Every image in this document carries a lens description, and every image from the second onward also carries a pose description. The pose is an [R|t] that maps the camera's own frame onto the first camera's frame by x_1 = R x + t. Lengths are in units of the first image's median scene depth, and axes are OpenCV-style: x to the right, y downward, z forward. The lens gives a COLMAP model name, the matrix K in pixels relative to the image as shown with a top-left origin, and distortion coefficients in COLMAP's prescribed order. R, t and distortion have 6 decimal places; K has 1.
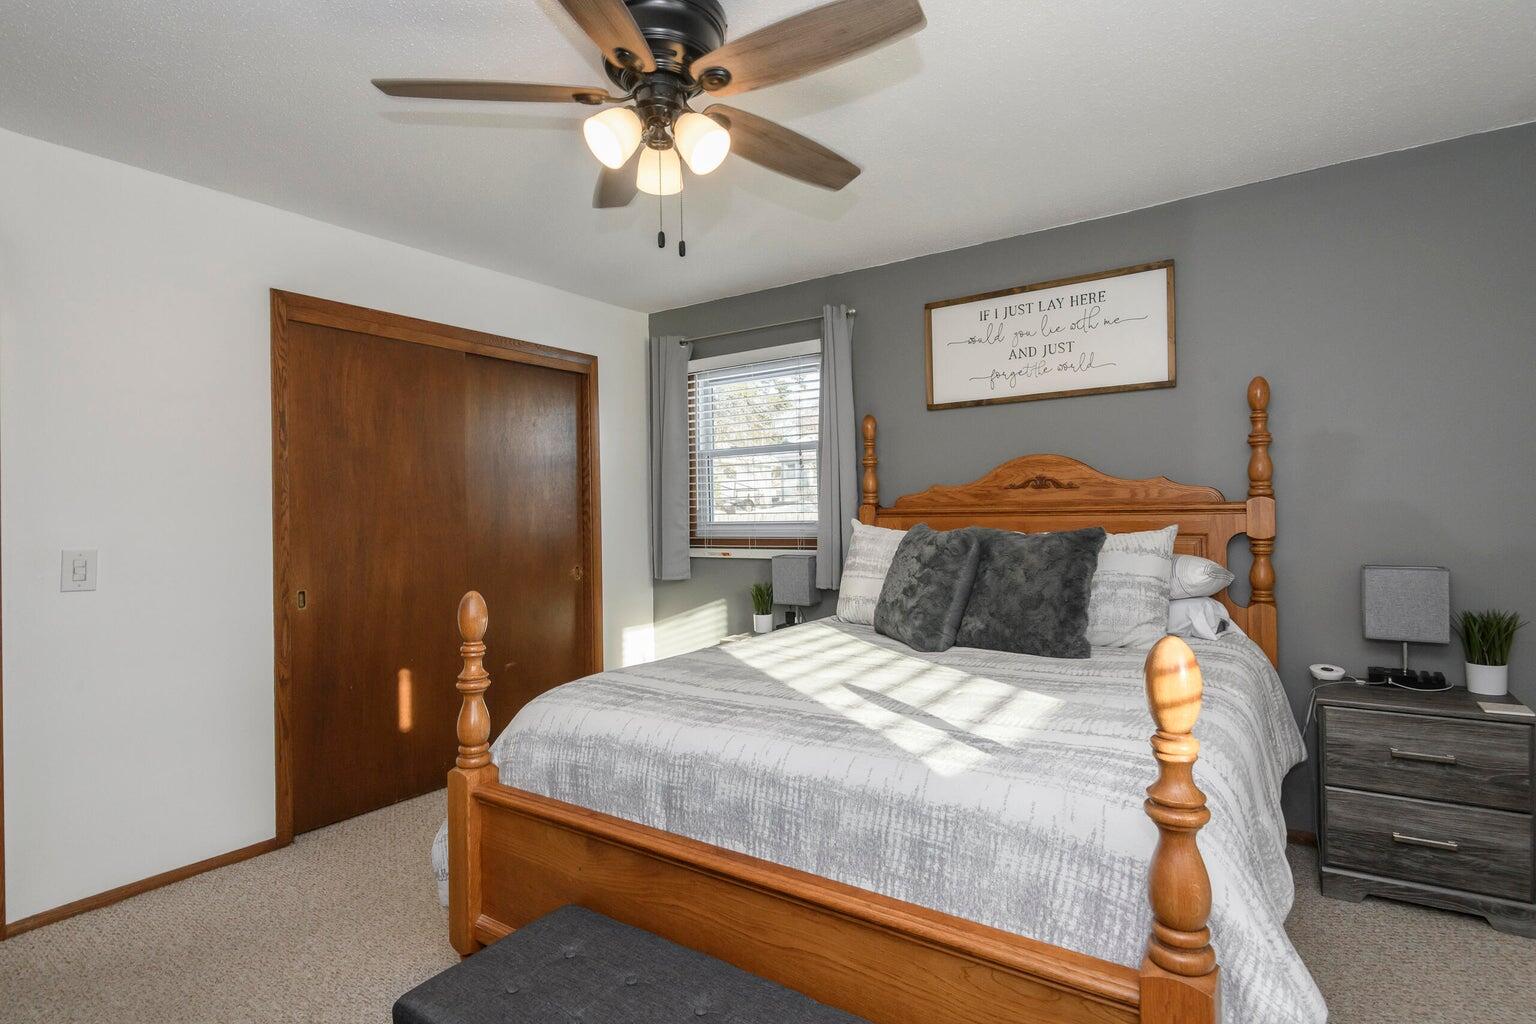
lens RADIAL K [[765.7, 0, 762.2], [0, 765.7, 517.5], [0, 0, 1]] dist [0.003083, 0.000208]
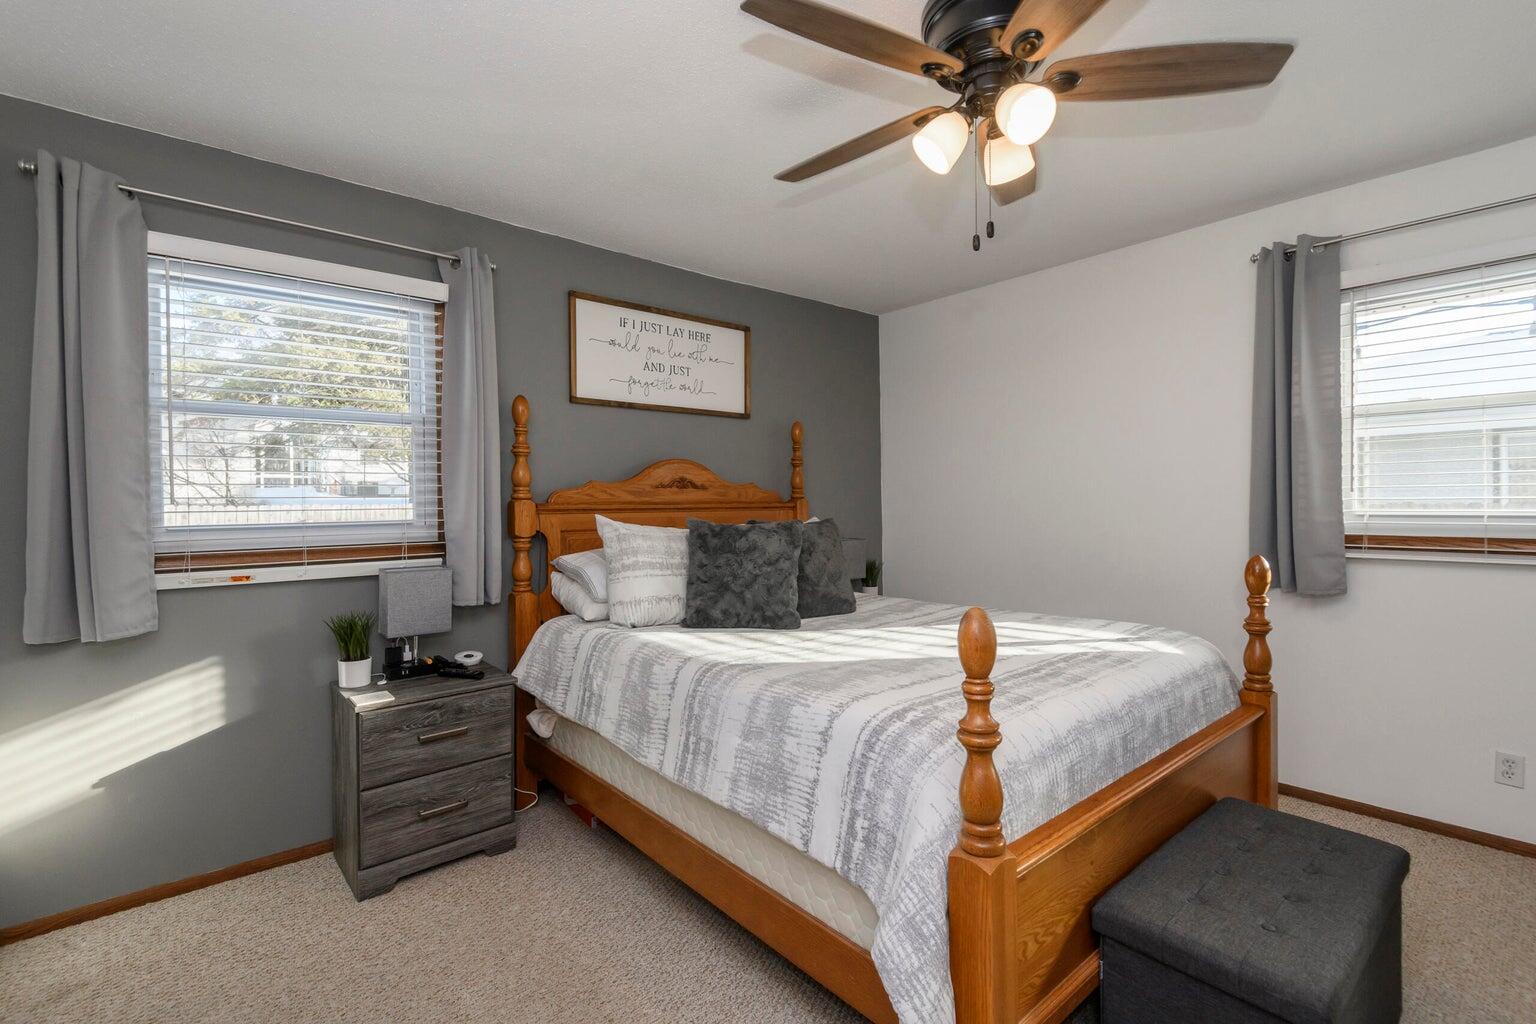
lens RADIAL K [[695.6, 0, 765.6], [0, 695.6, 509.8], [0, 0, 1]] dist [0.024312, -0.015726]
pose [[0.248682, 0.003624, 0.968578, -0.596915], [0.011540, 0.999911, -0.006704, 0.003335], [-0.968516, 0.012844, 0.248618, 0.580269]]
